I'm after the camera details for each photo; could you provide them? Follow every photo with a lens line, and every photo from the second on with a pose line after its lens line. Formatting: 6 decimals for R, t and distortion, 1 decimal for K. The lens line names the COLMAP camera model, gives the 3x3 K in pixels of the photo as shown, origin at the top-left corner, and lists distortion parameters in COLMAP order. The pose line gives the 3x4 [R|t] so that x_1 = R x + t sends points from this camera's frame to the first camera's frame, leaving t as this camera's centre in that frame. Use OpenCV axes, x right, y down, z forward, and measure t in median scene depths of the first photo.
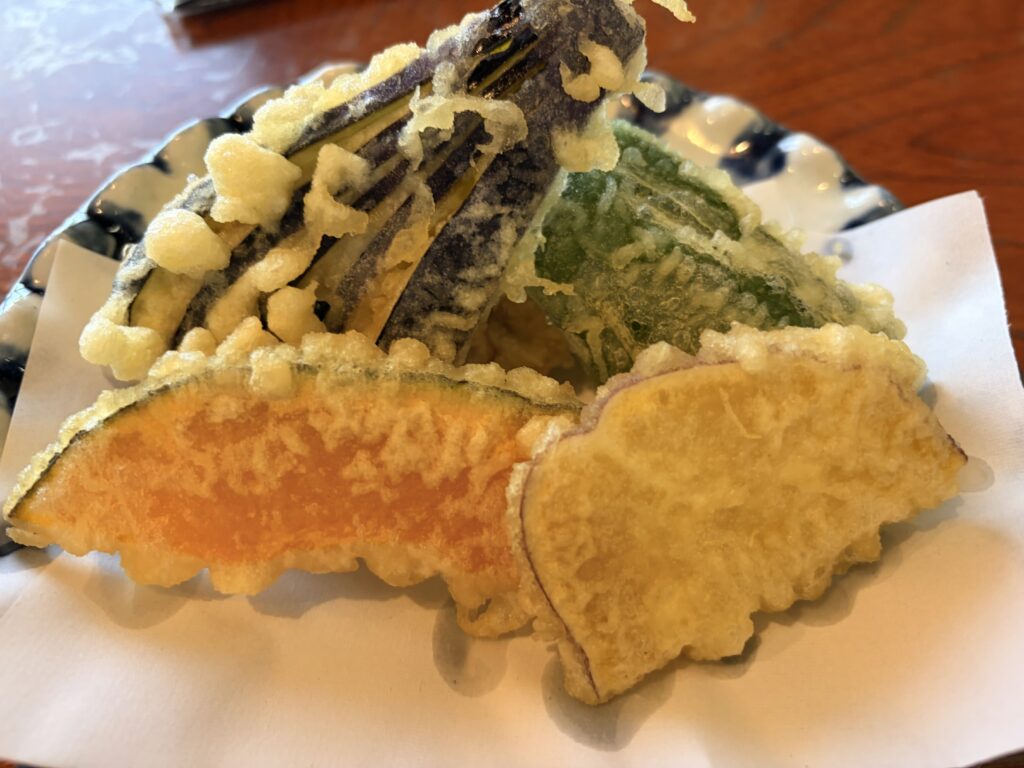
lens RADIAL K [[802.4, 0, 512.0], [0, 802.4, 384.0], [0, 0, 1]] dist [0.072546, -0.259147]
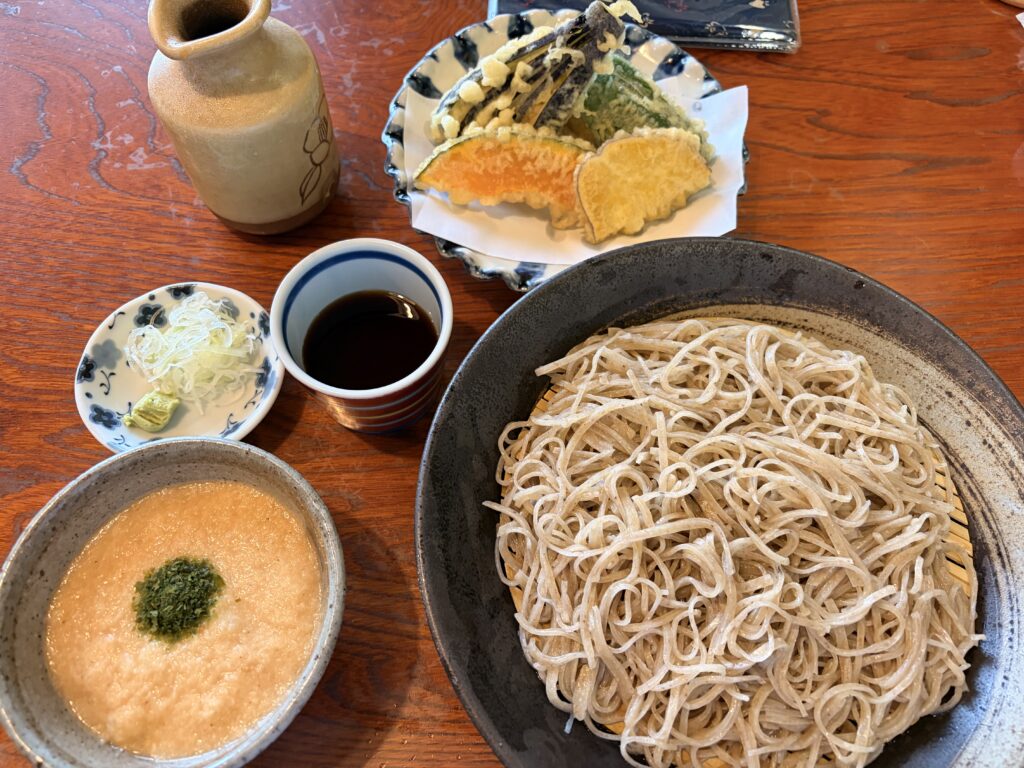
lens RADIAL K [[802.4, 0, 512.0], [0, 802.4, 384.0], [0, 0, 1]] dist [0.072546, -0.259147]
pose [[0.998922, 0.045619, 0.008591, -0.230788], [-0.046412, 0.985011, 0.166128, 0.412716], [-0.000884, -0.166348, 0.986067, -2.268864]]
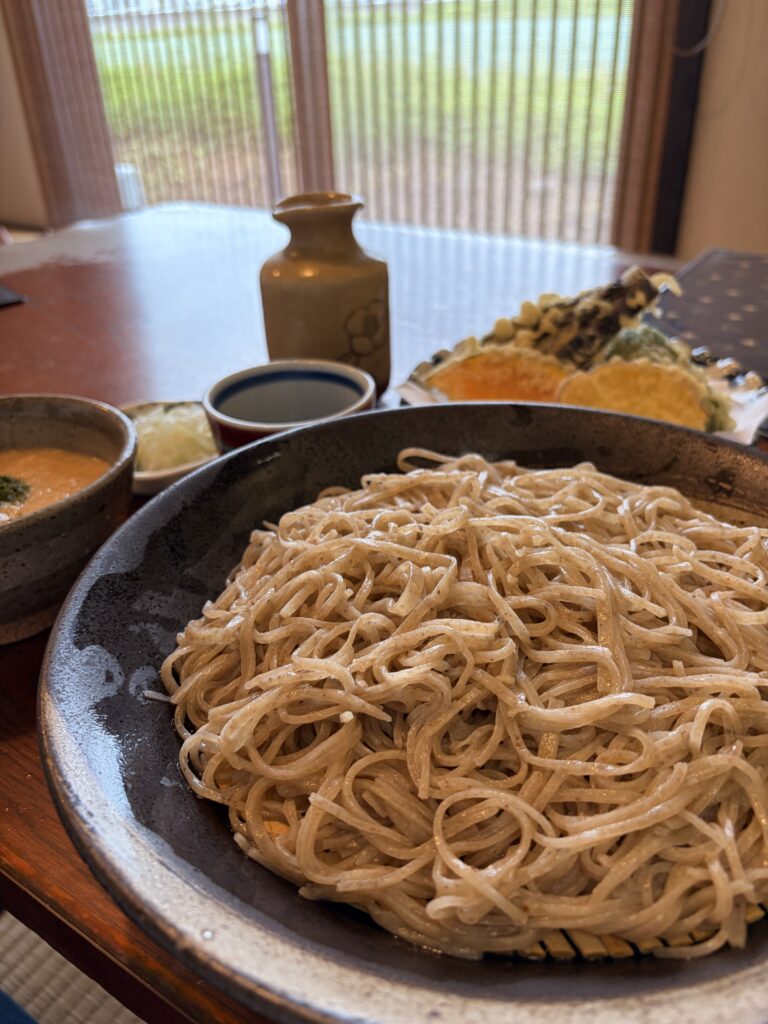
lens RADIAL K [[802.4, 0, 384.0], [0, 802.4, 512.0], [0, 0, 1]] dist [0.072546, -0.259147]
pose [[0.806326, 0.275404, -0.523442, 1.179213], [-0.463945, 0.843422, -0.270916, 1.646069], [0.366871, 0.461294, 0.807845, -1.575824]]
